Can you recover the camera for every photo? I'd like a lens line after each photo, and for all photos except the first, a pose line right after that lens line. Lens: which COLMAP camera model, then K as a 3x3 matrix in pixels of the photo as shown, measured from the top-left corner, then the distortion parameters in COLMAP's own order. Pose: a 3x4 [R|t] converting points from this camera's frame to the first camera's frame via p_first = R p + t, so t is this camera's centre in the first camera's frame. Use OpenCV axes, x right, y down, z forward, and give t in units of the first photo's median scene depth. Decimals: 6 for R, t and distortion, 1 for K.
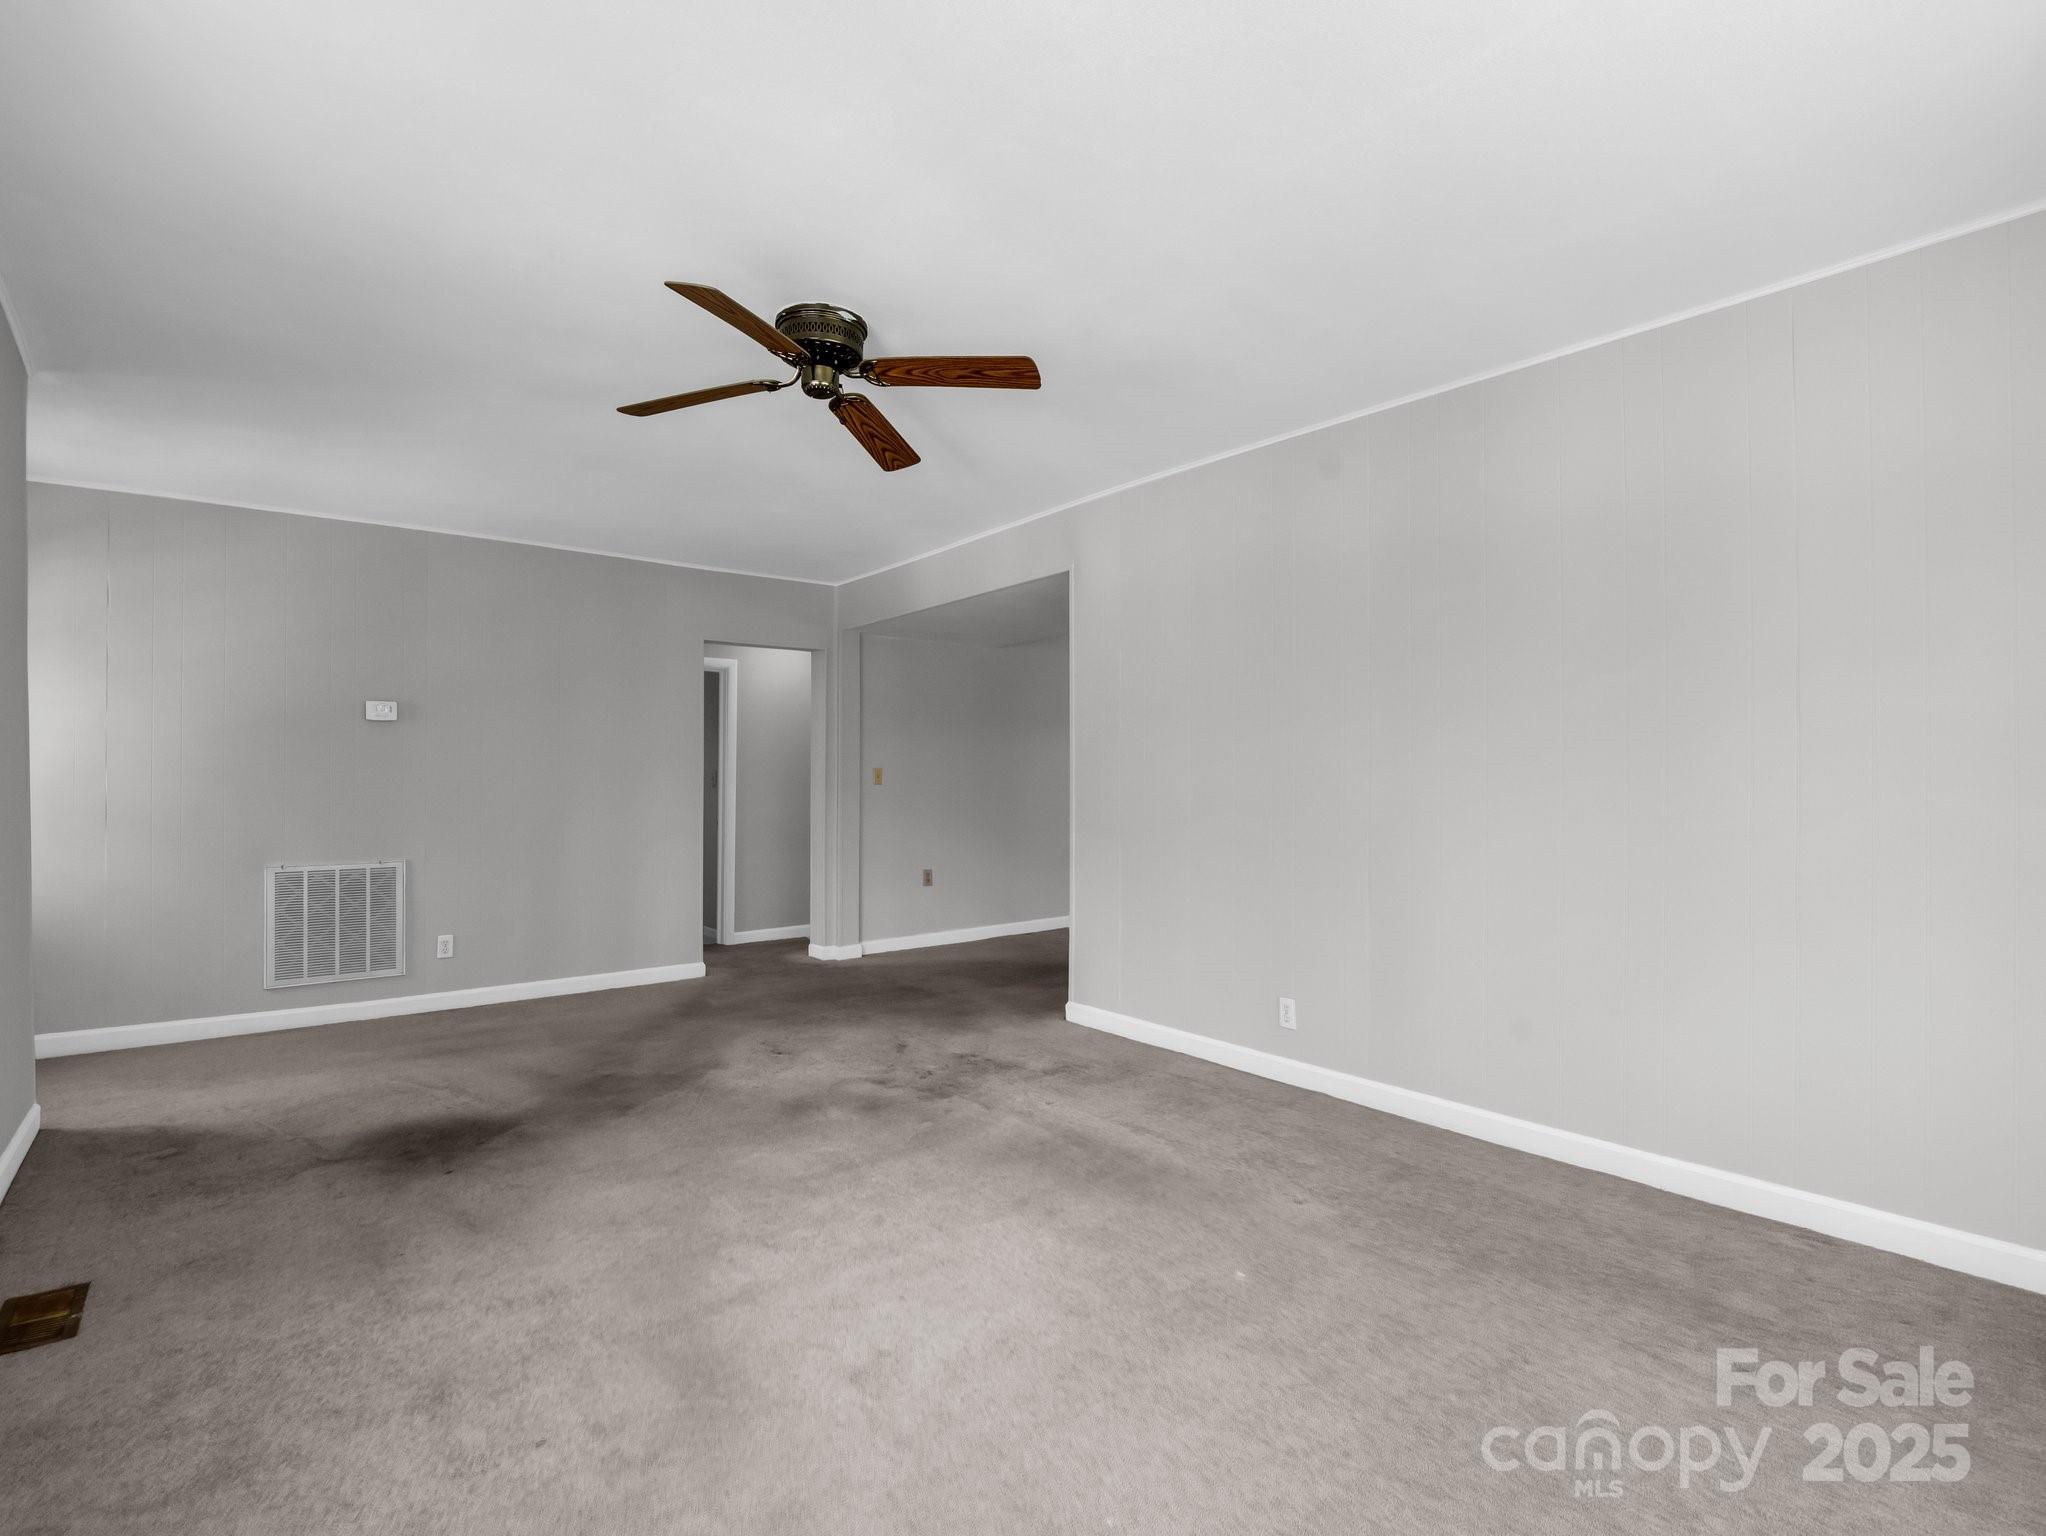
lens RADIAL K [[1008.0, 0, 1023.0], [0, 1008.0, 768.0], [0, 0, 1]] dist [-0.001080, 0.000085]
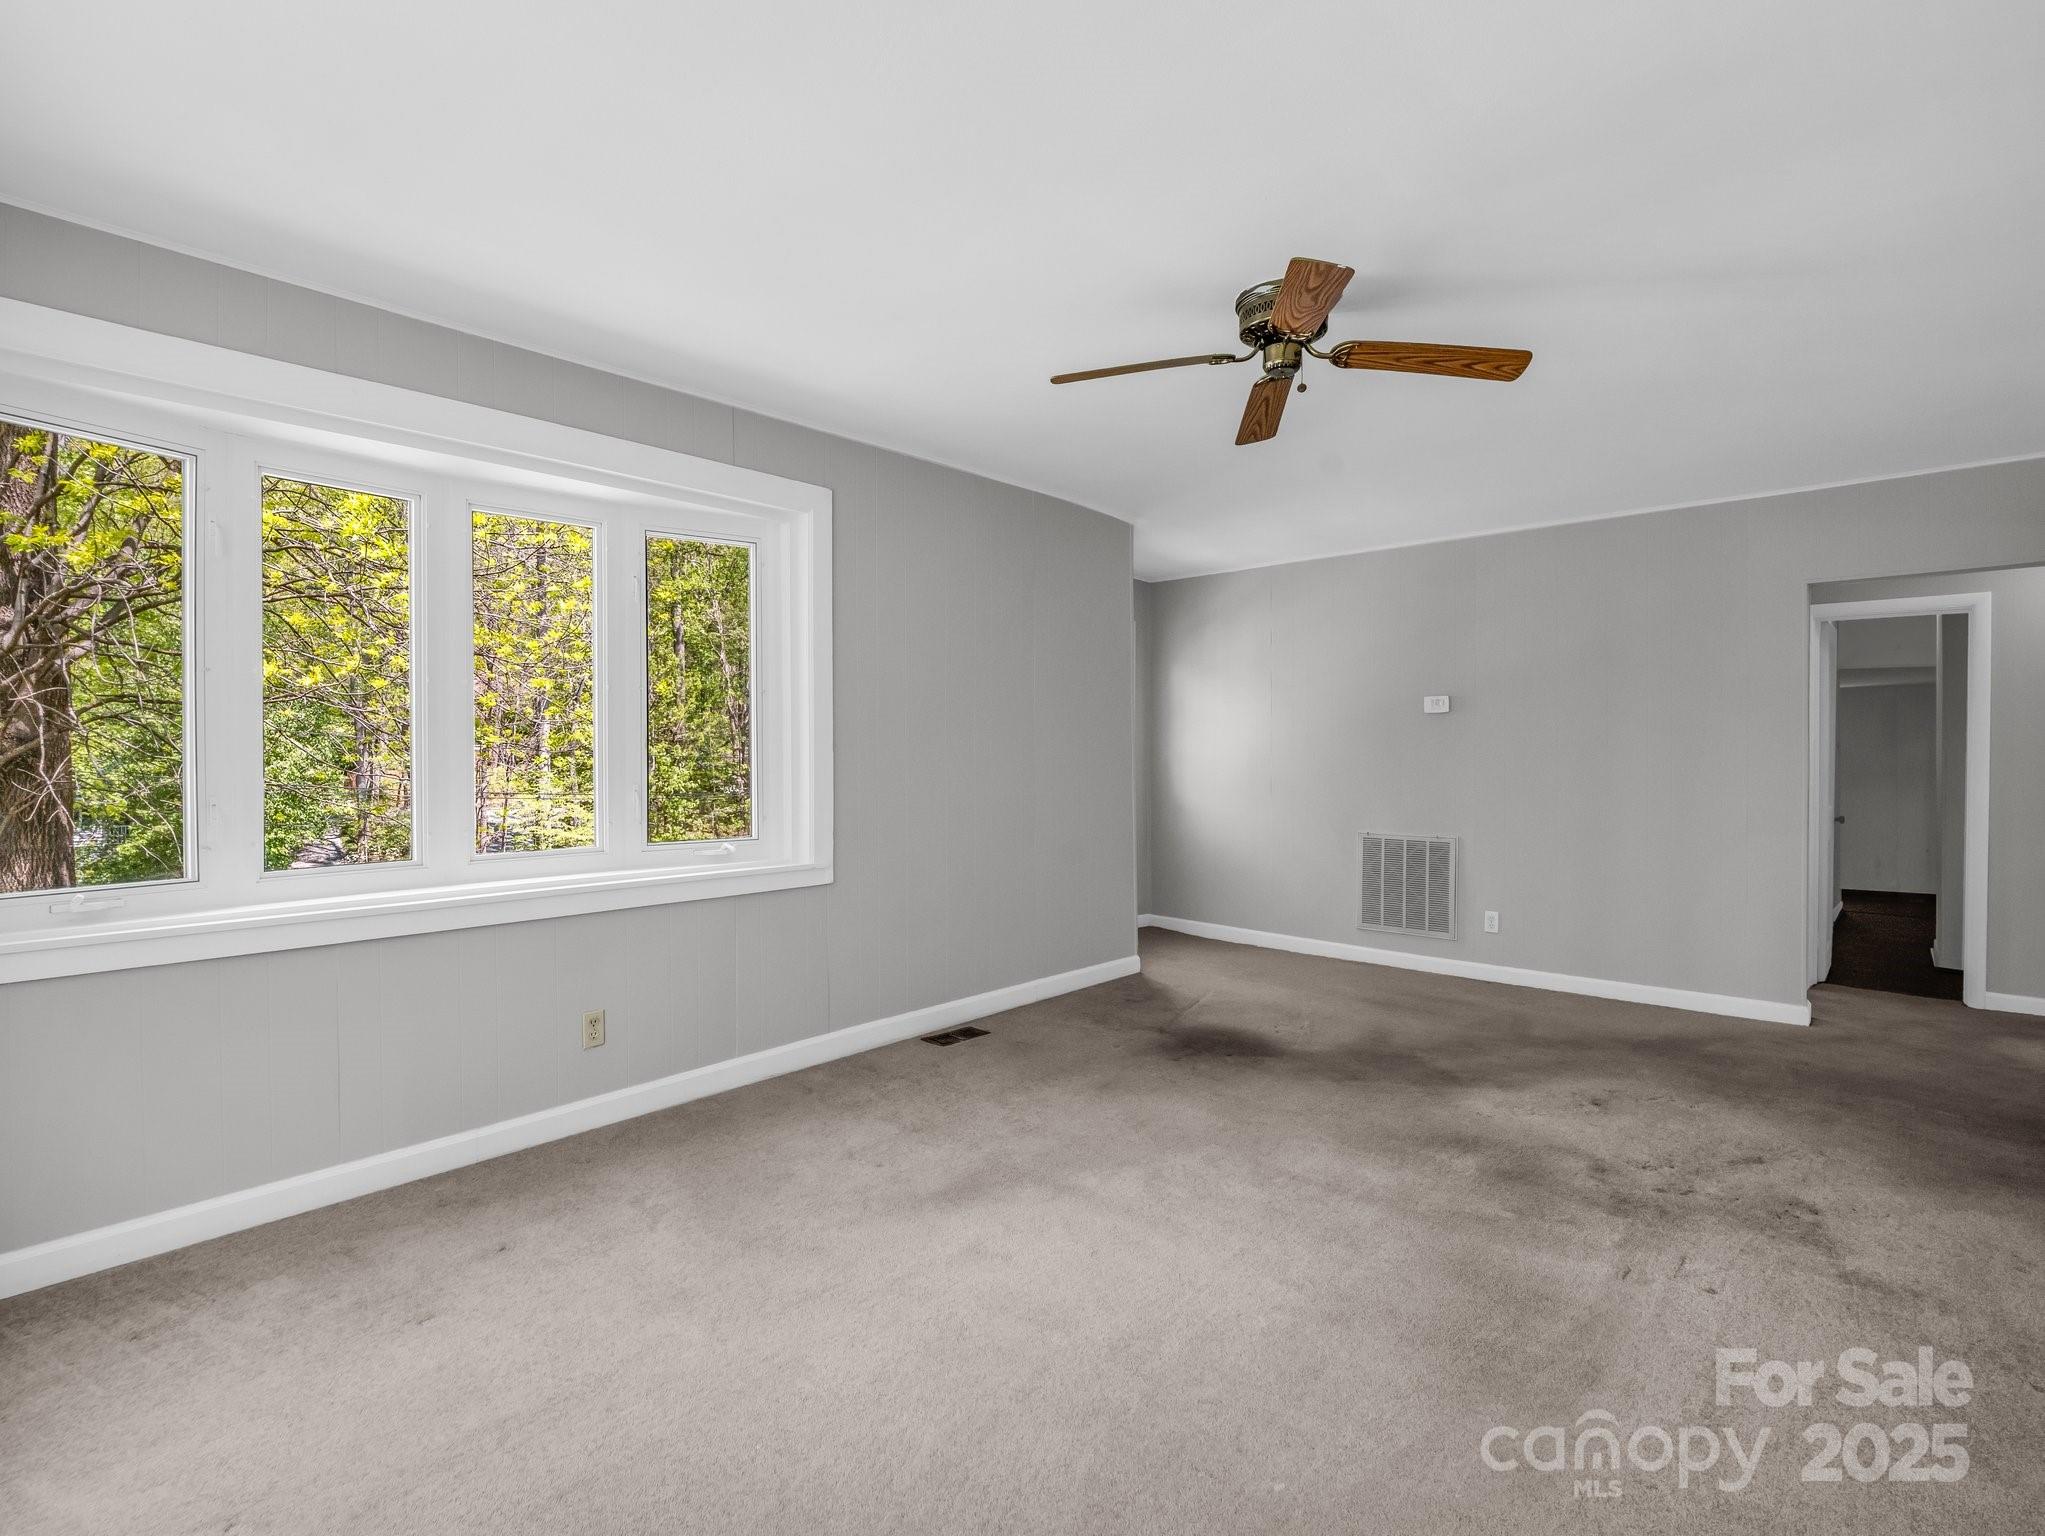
lens RADIAL K [[1025.7, 0, 1012.9], [0, 1025.7, 754.4], [0, 0, 1]] dist [-0.002578, -0.000876]
pose [[0.127648, -0.003083, -0.991815, 0.718888], [0.005786, 0.999980, -0.002363, -0.000693], [0.991803, -0.005437, 0.127663, 0.590601]]
